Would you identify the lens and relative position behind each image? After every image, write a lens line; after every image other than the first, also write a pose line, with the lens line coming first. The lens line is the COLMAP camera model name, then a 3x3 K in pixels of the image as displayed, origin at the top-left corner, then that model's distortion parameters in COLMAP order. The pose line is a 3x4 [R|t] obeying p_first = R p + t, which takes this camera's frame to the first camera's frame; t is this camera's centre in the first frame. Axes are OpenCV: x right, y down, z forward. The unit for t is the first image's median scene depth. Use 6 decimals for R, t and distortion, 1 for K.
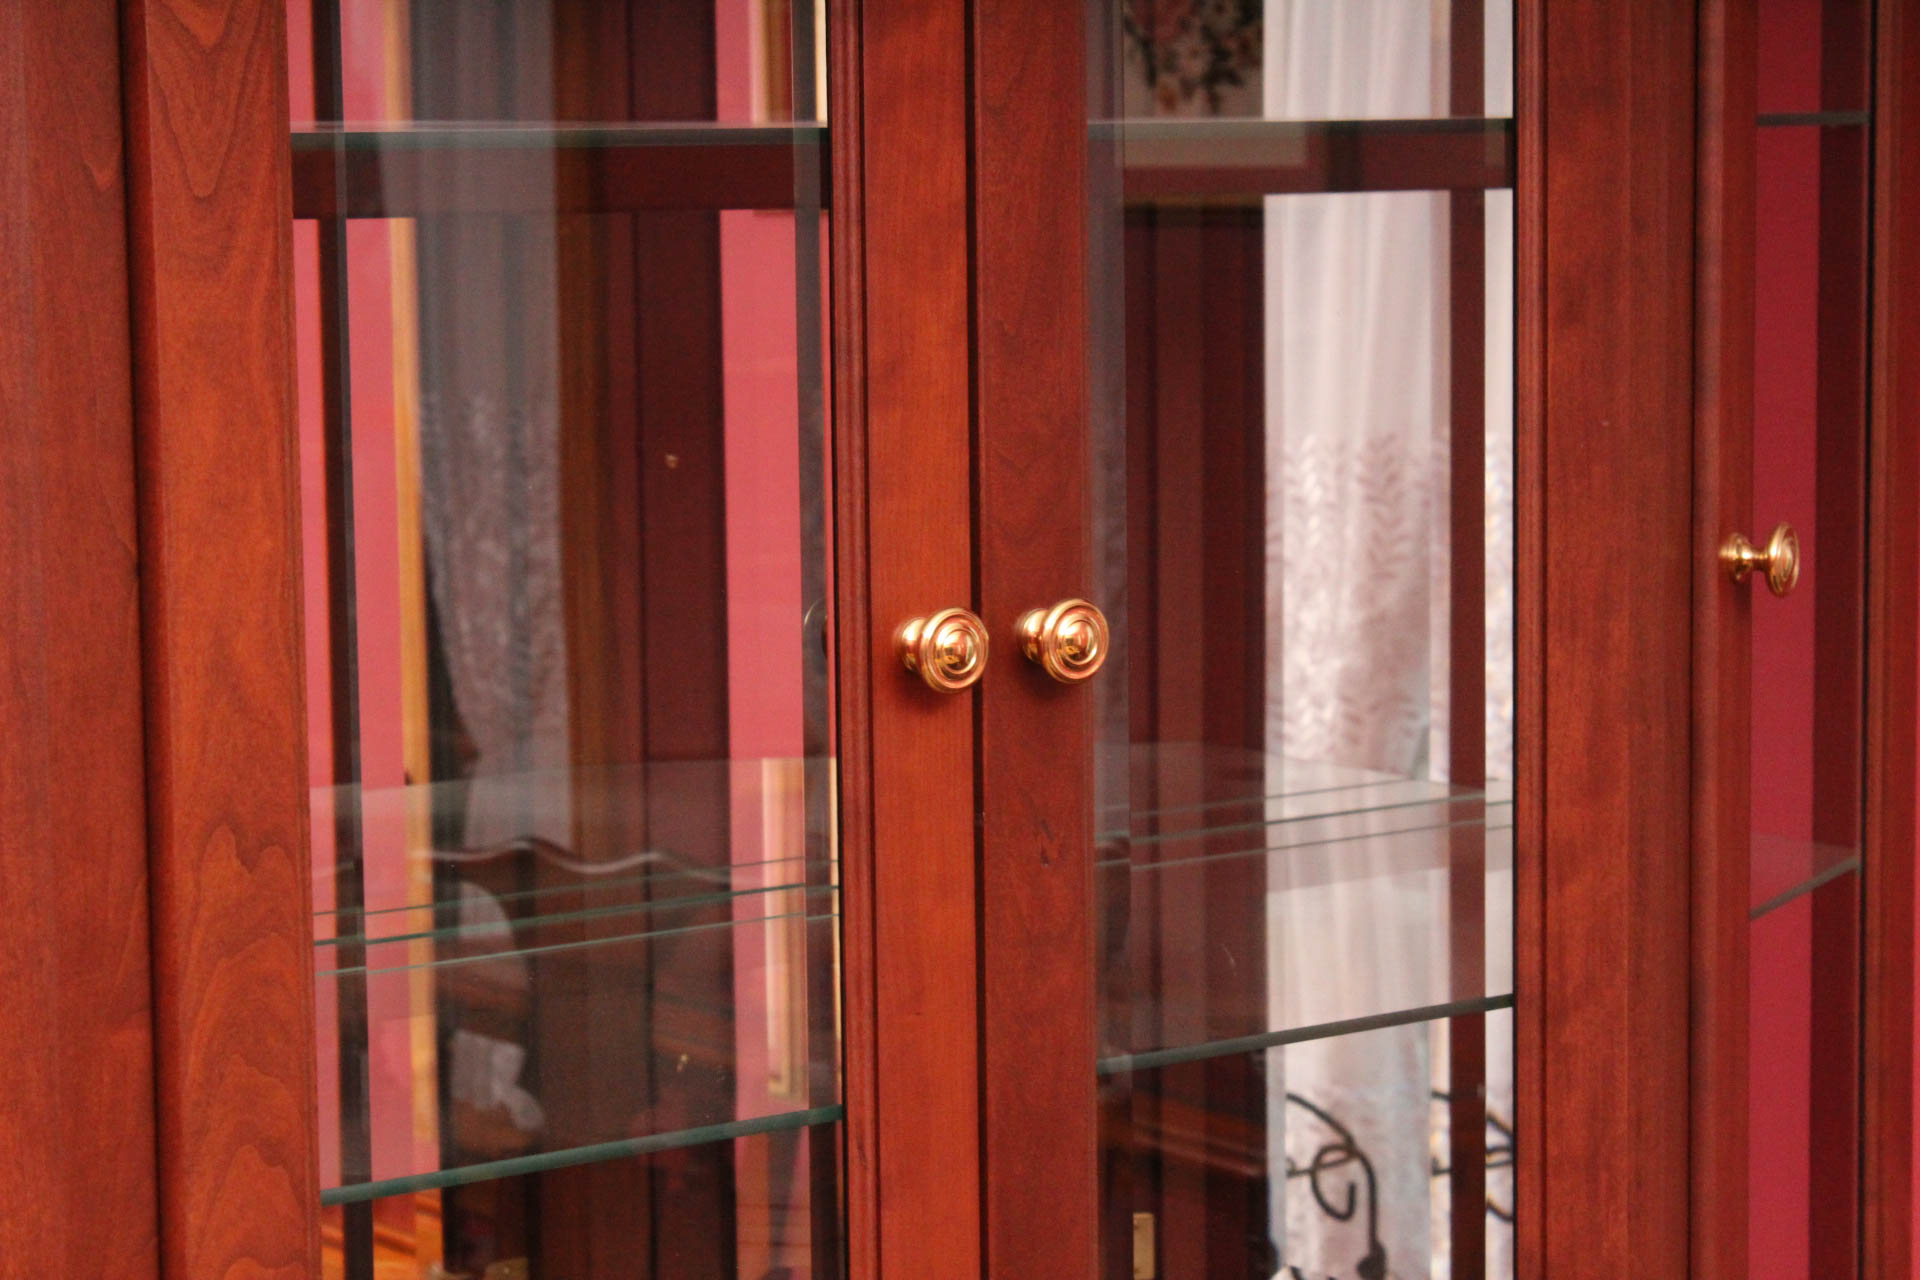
lens RADIAL K [[4627.4, 0, 955.6], [0, 4627.4, 638.9], [0, 0, 1]] dist [0.088862, 0.000000]
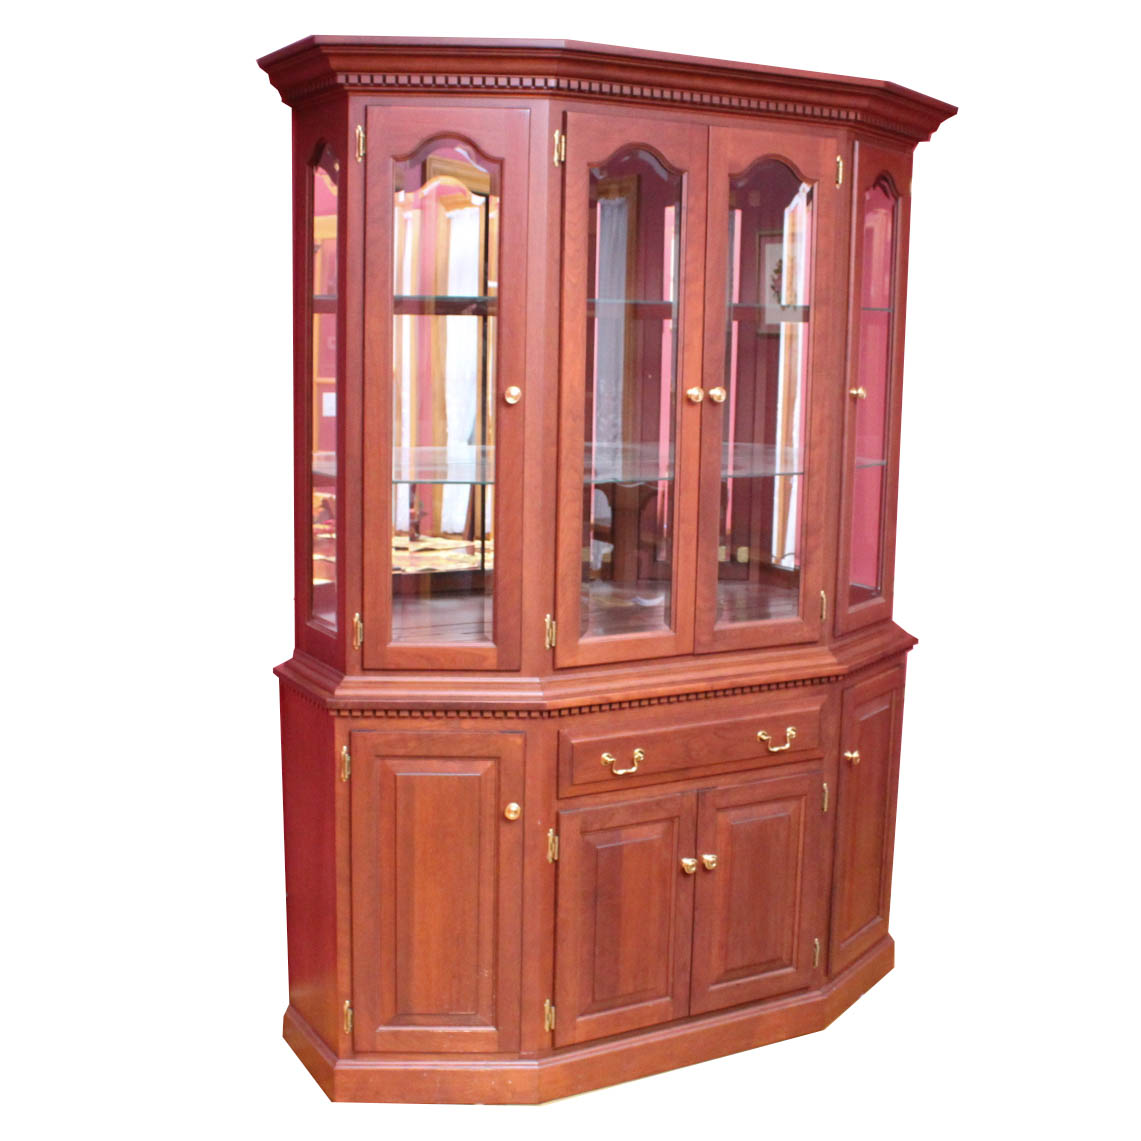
lens RADIAL K [[1643.0, 0, 568.7], [0, 1643.0, 560.1], [0, 0, 1]] dist [-0.115477, 0.000000]
pose [[0.992876, 0.049077, -0.108571, 0.062921], [-0.045236, 0.998270, 0.037570, 0.120287], [0.110227, -0.032391, 0.993378, -0.890600]]
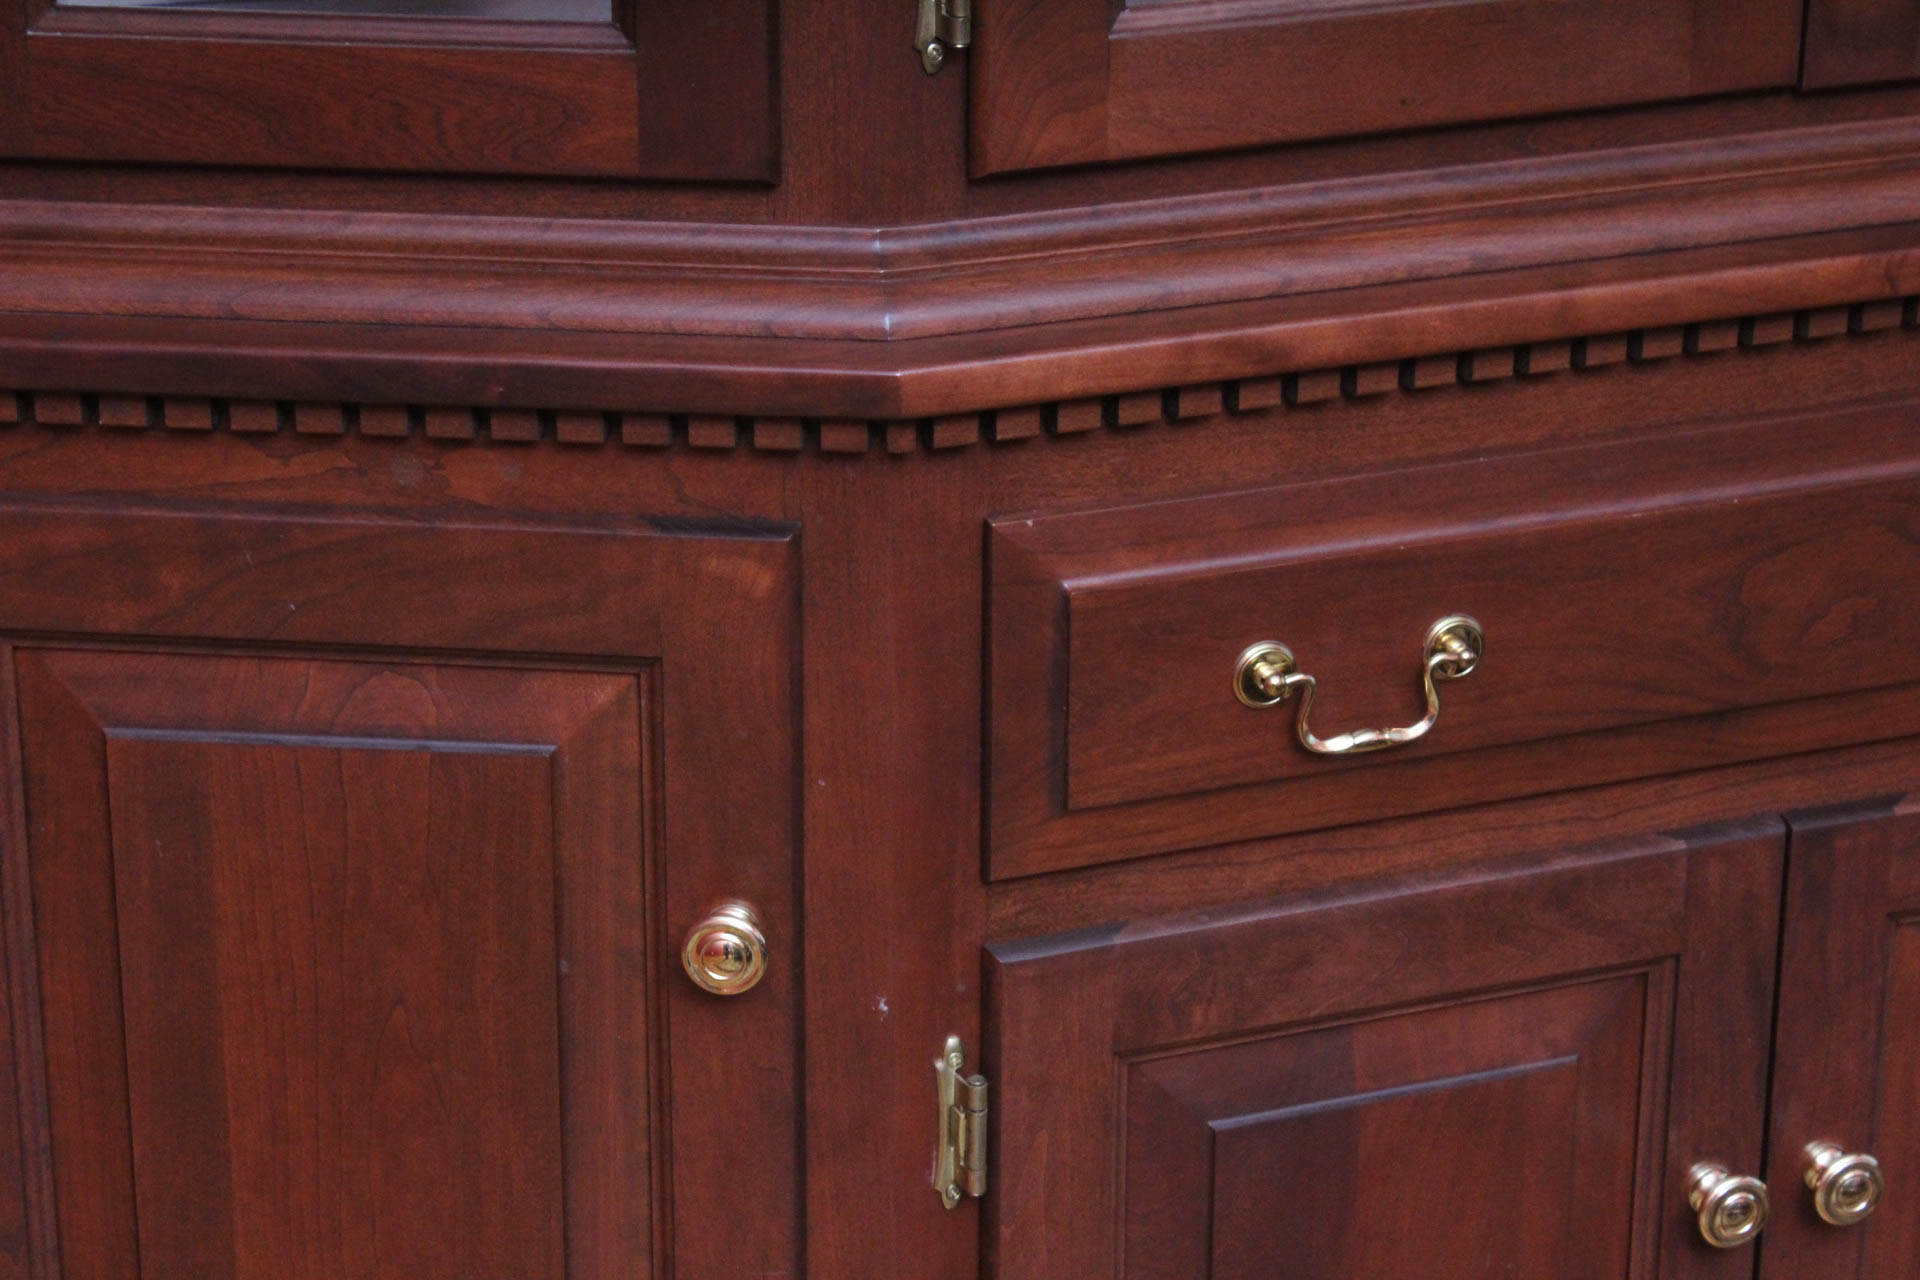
lens RADIAL K [[4627.4, 0, 945.4], [0, 4627.4, 627.6], [0, 0, 1]] dist [0.088862, 0.000000]
pose [[0.964101, 0.111978, -0.240772, 0.079164], [-0.045844, 0.963310, 0.264446, 0.152825], [0.261550, -0.243915, 0.933861, -0.001774]]
